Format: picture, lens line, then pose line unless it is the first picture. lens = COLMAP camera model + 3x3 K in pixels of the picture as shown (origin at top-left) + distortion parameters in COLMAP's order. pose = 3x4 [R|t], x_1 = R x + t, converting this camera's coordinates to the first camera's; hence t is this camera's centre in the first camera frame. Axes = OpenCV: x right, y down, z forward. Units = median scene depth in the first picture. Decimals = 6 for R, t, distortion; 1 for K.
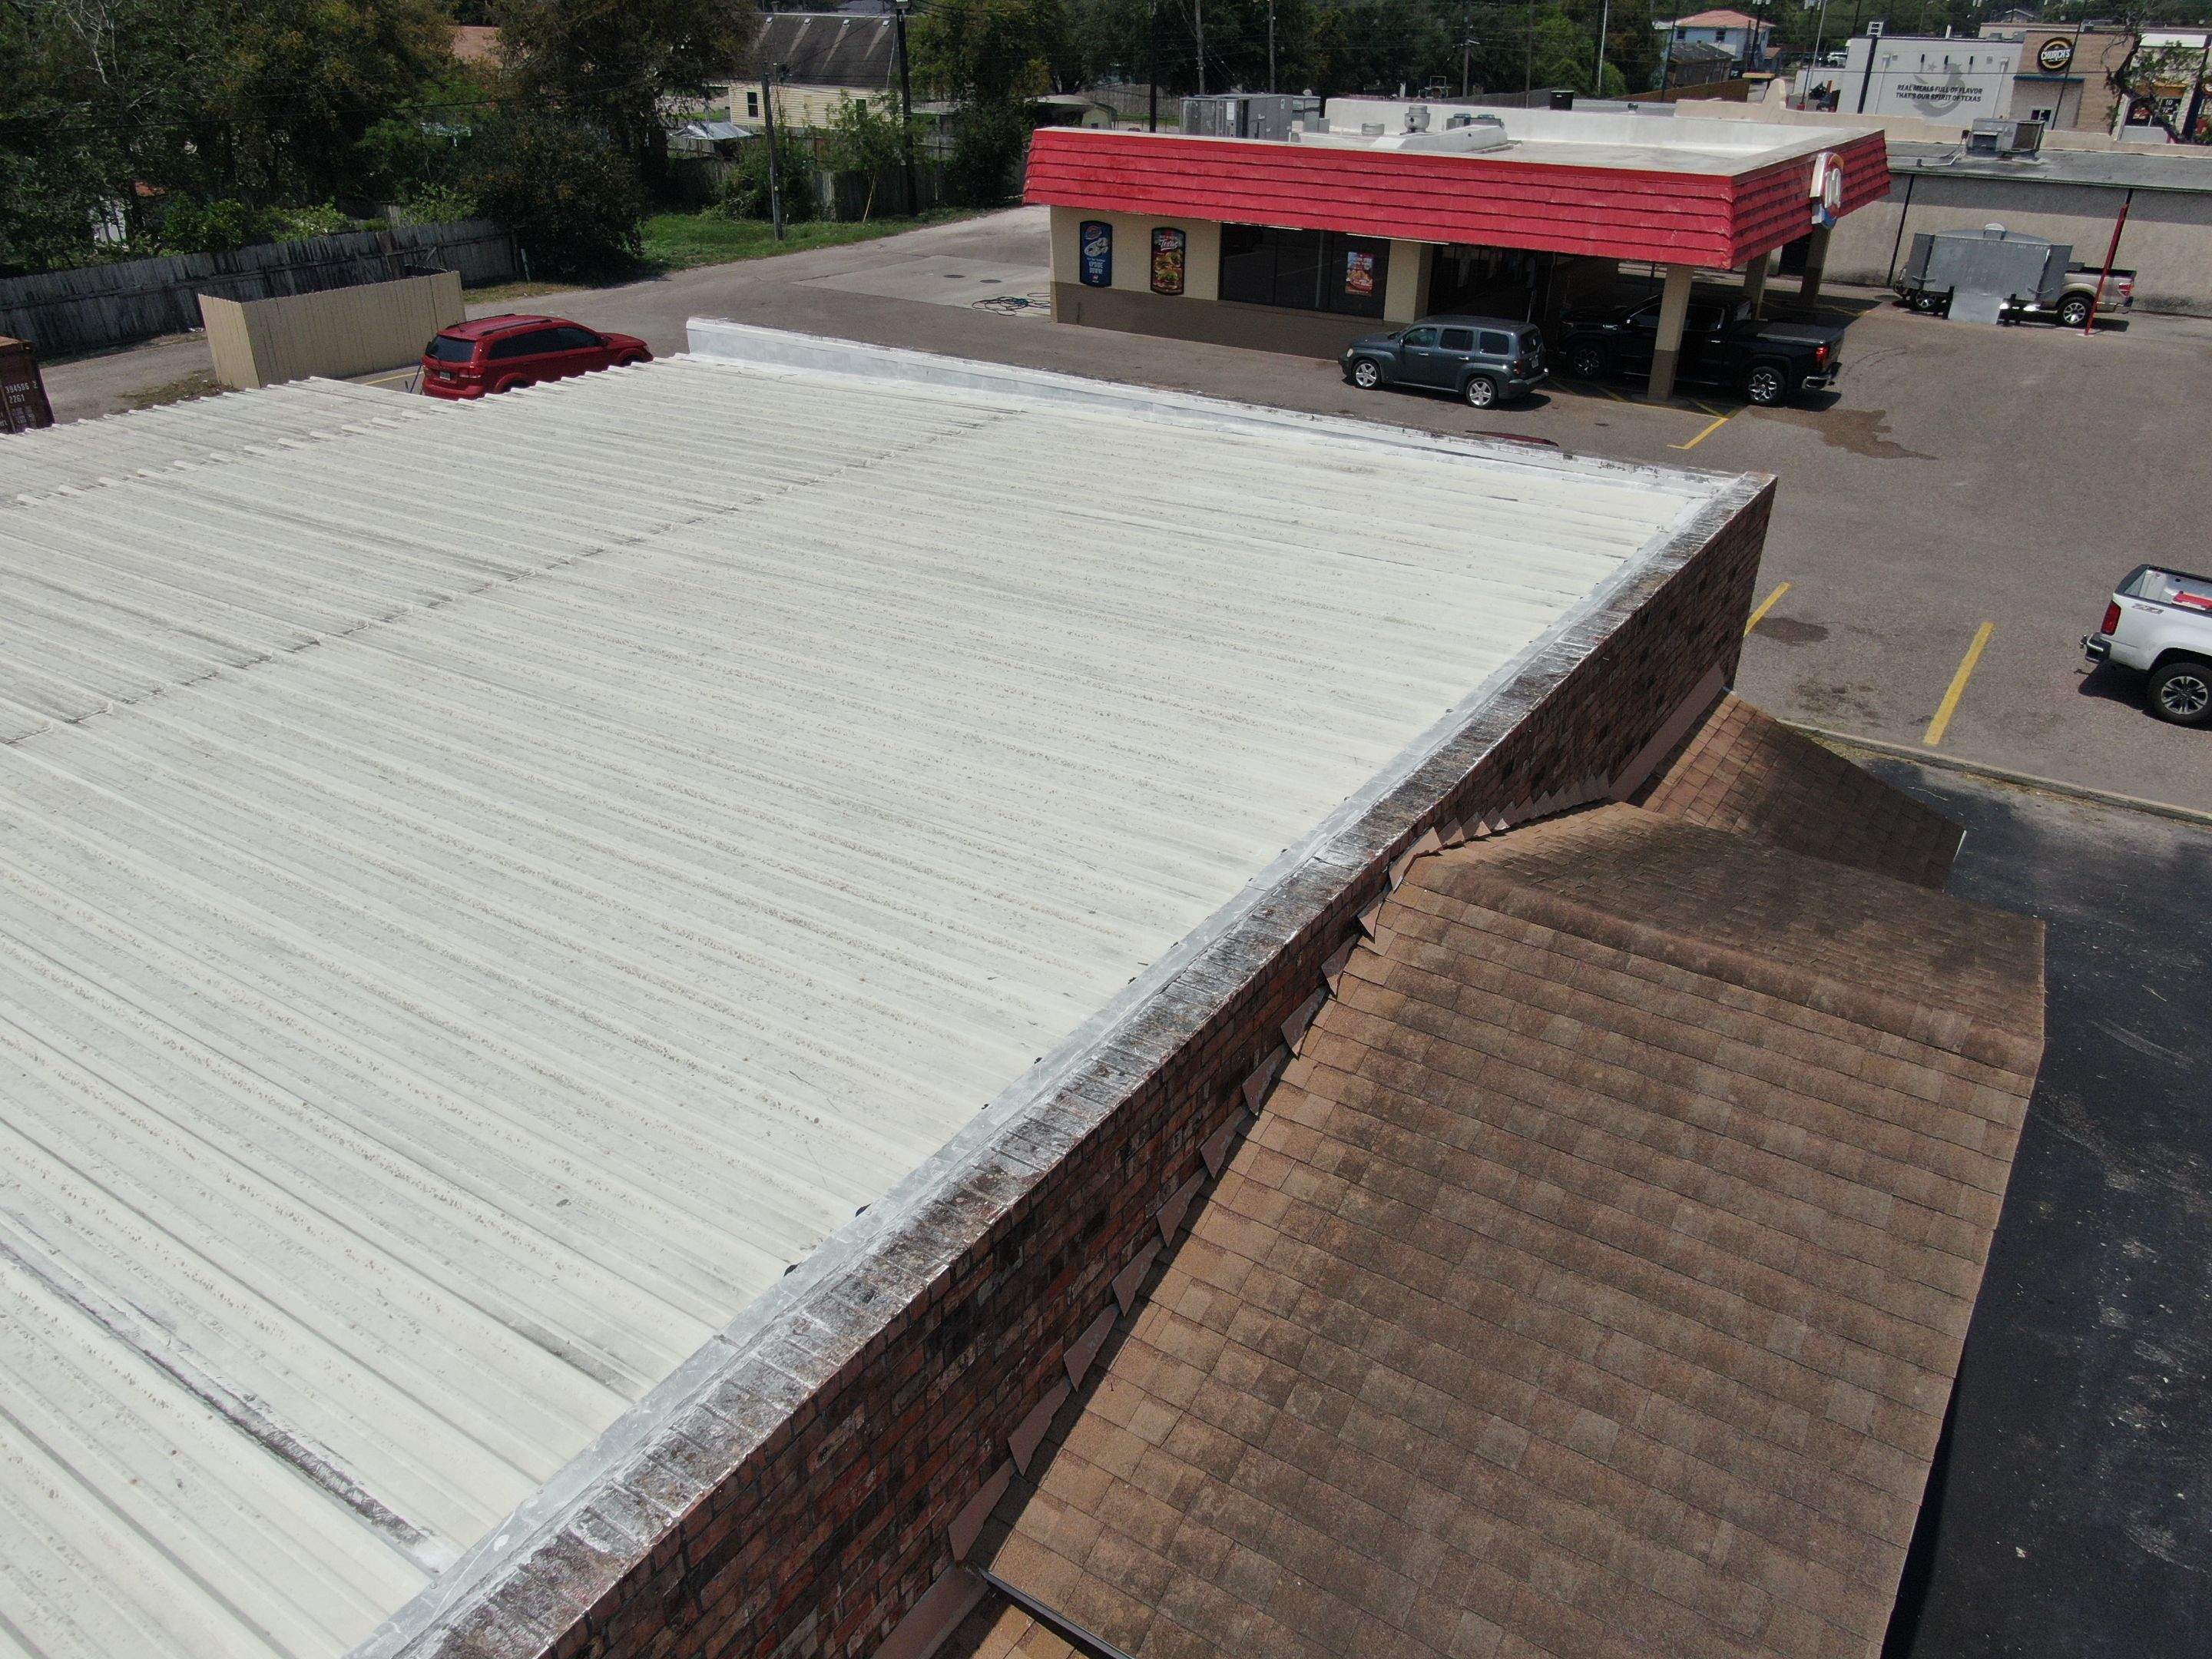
lens RADIAL K [[1590.1, 0, 1109.3], [0, 1590.1, 832.2], [0, 0, 1]] dist [-0.015761, 0.004695]
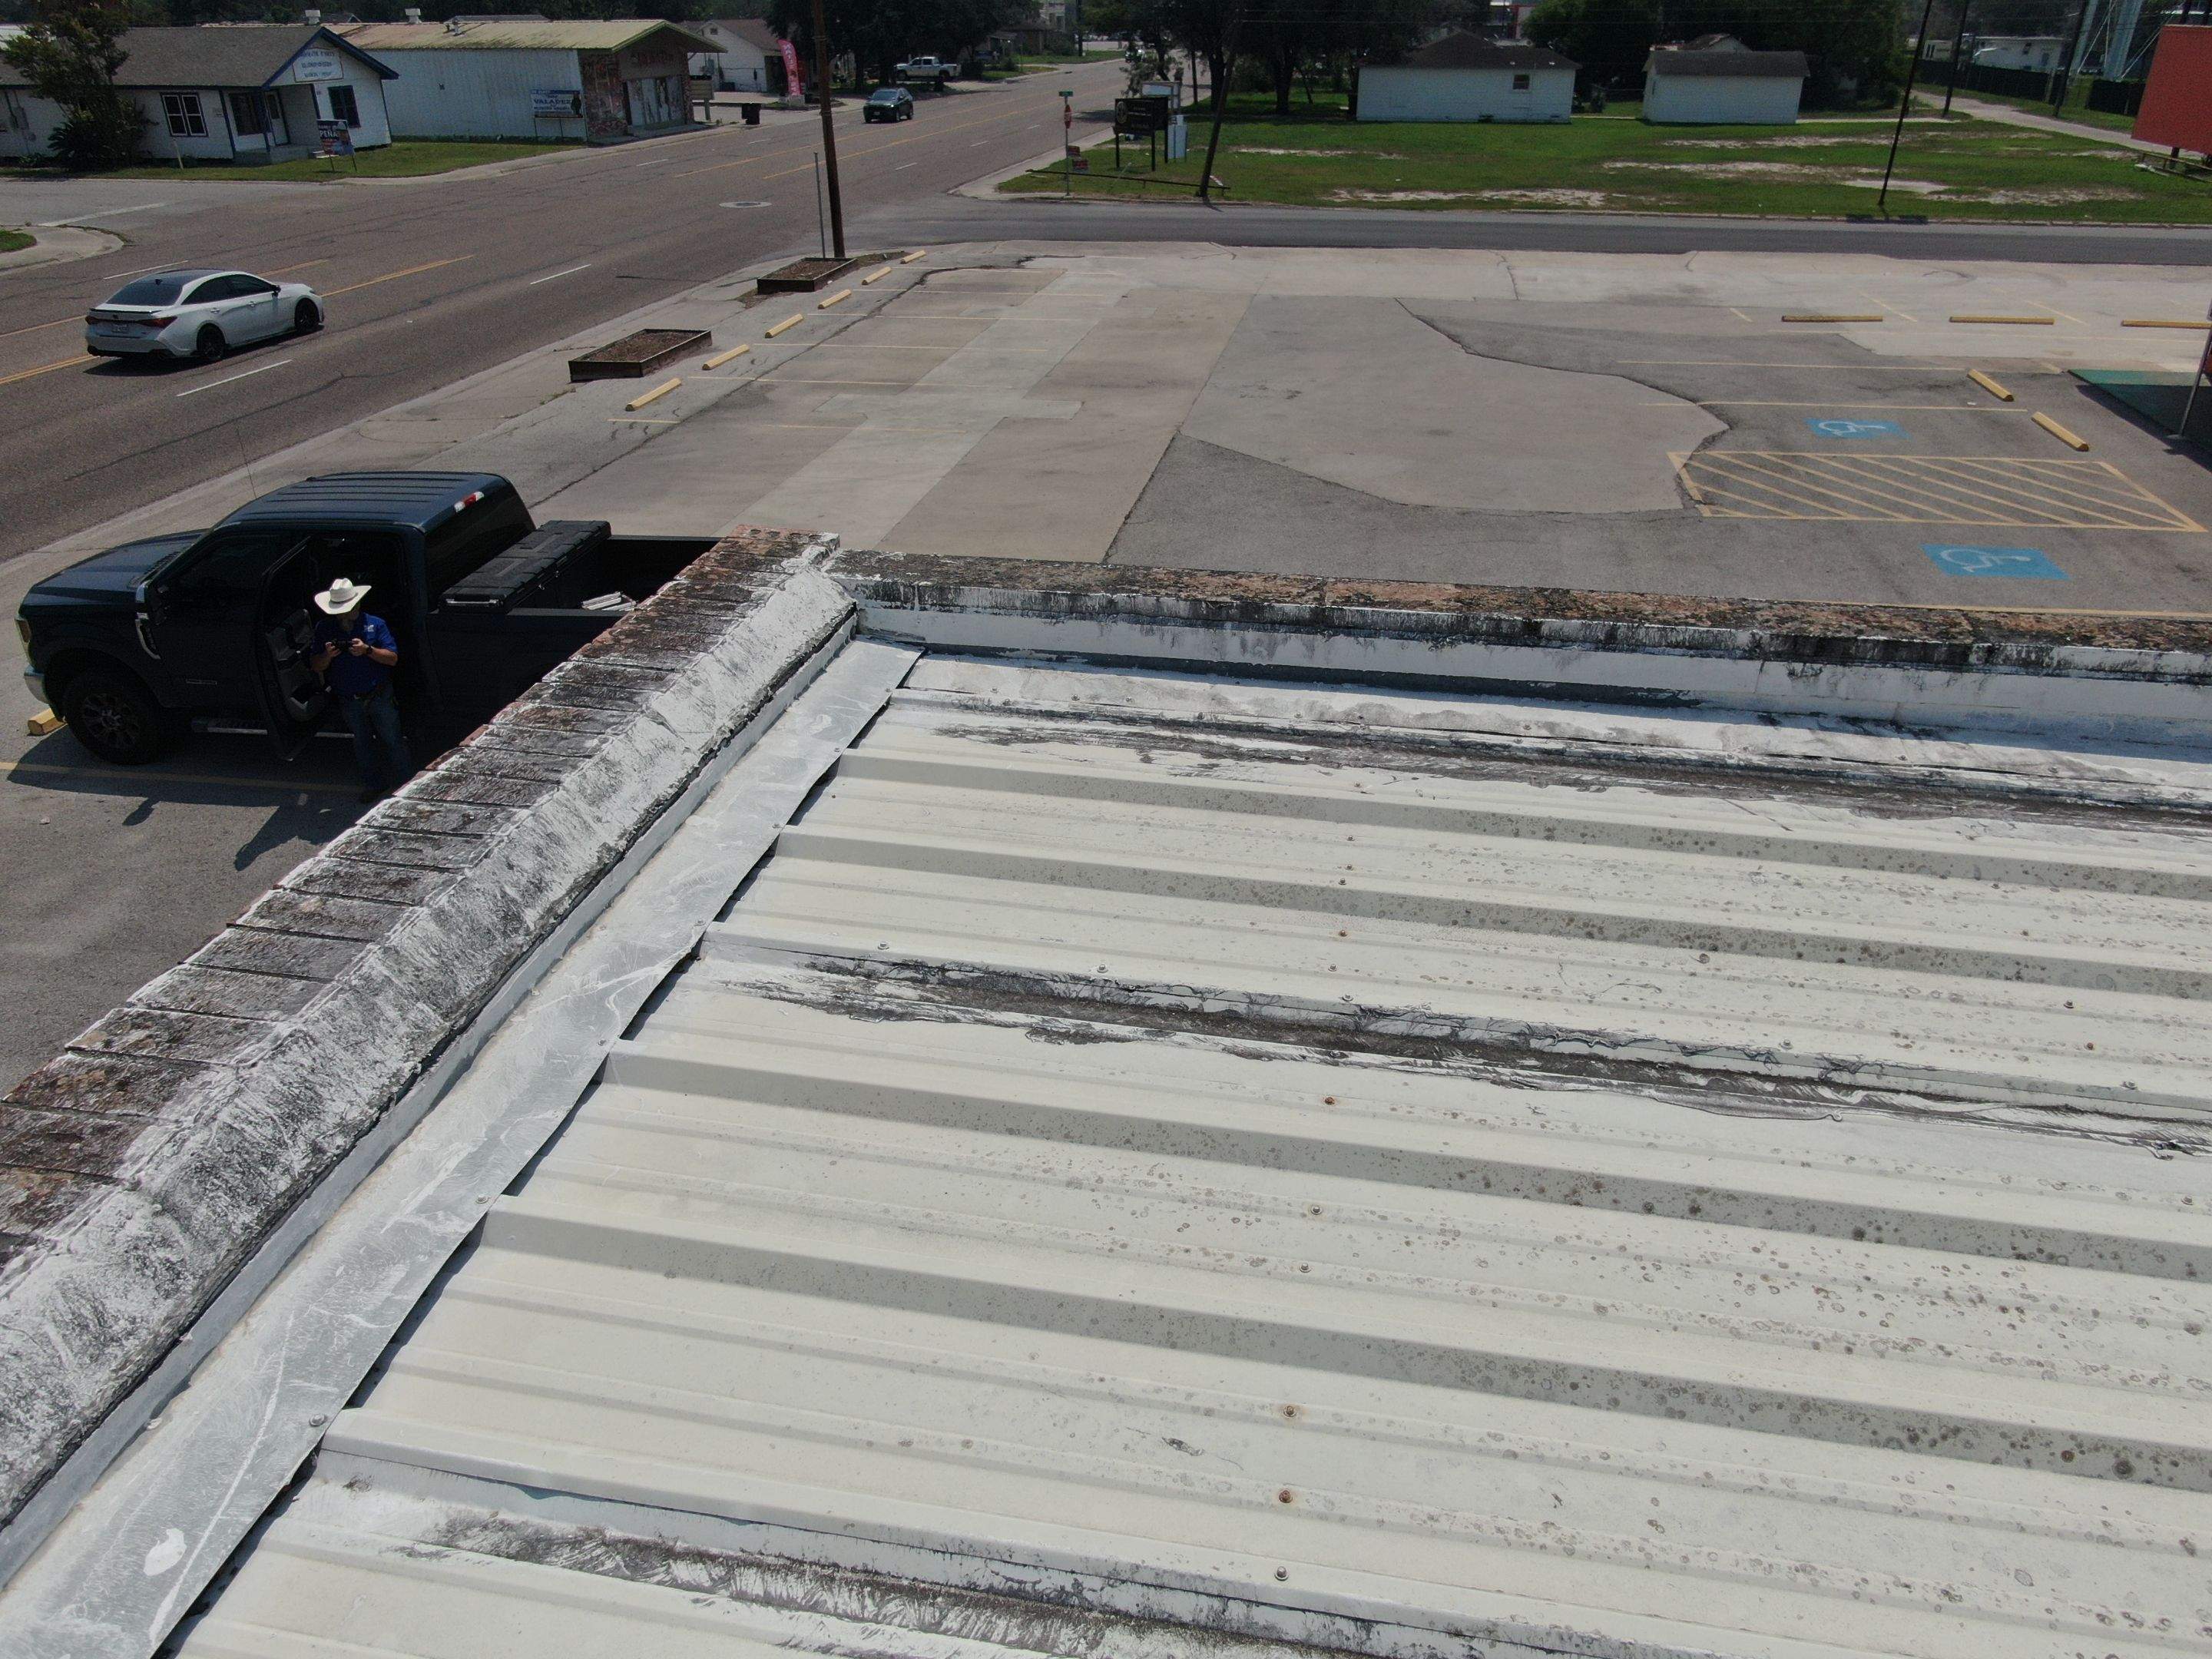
lens RADIAL K [[1579.0, 0, 1103.3], [0, 1579.0, 837.3], [0, 0, 1]] dist [-0.011121, -0.001498]
pose [[-0.921350, 0.169805, -0.349687, -0.155234], [-0.189200, 0.589938, 0.784969, 0.009577], [0.339585, 0.789392, -0.511412, 0.360730]]
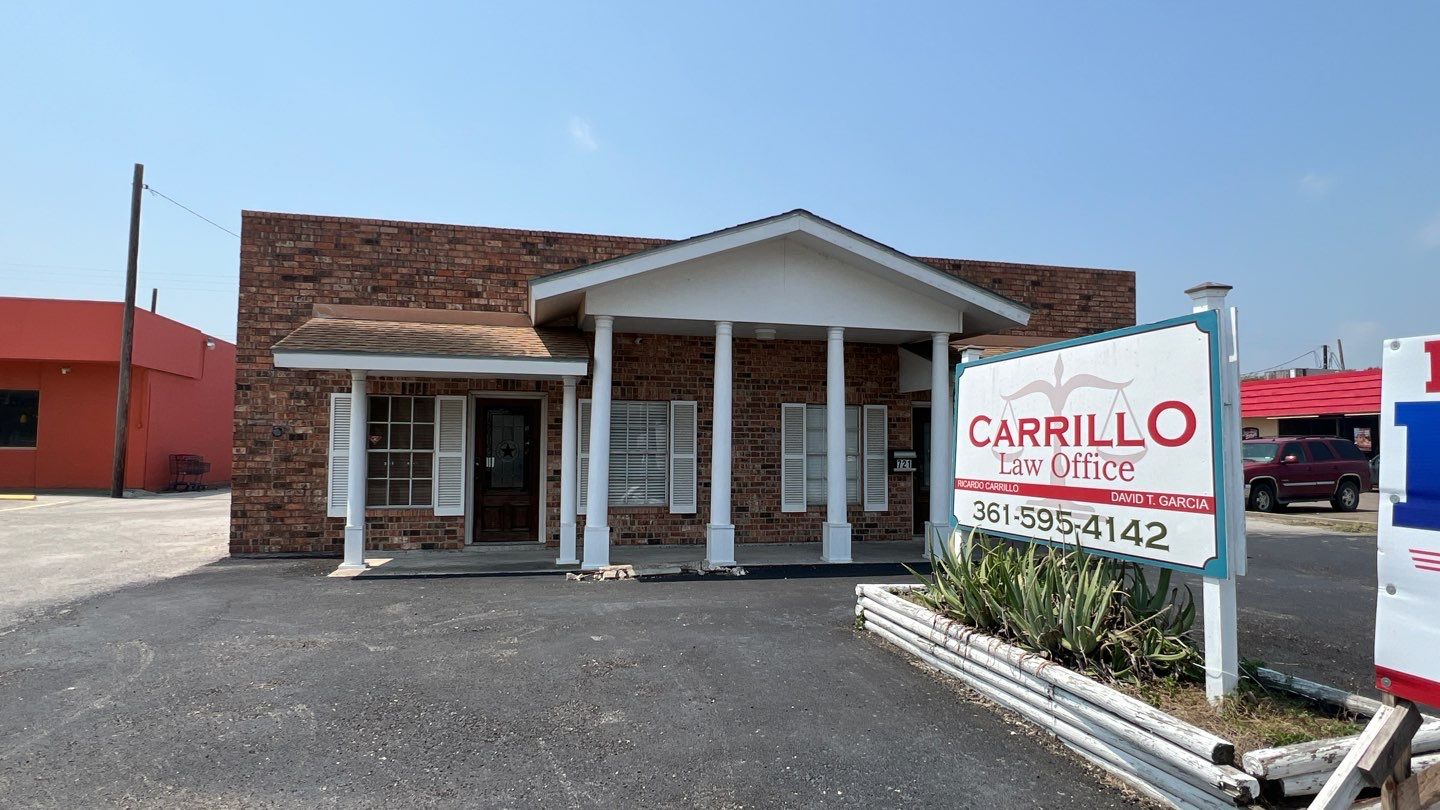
lens RADIAL K [[793.4, 0, 718.1], [0, 793.4, 410.7], [0, 0, 1]] dist [-0.001363, -0.001034]
pose [[0.720279, -0.044922, -0.692228, 0.774253], [-0.321251, 0.862840, -0.390262, 0.588212], [0.614814, 0.503476, 0.607055, 0.044087]]
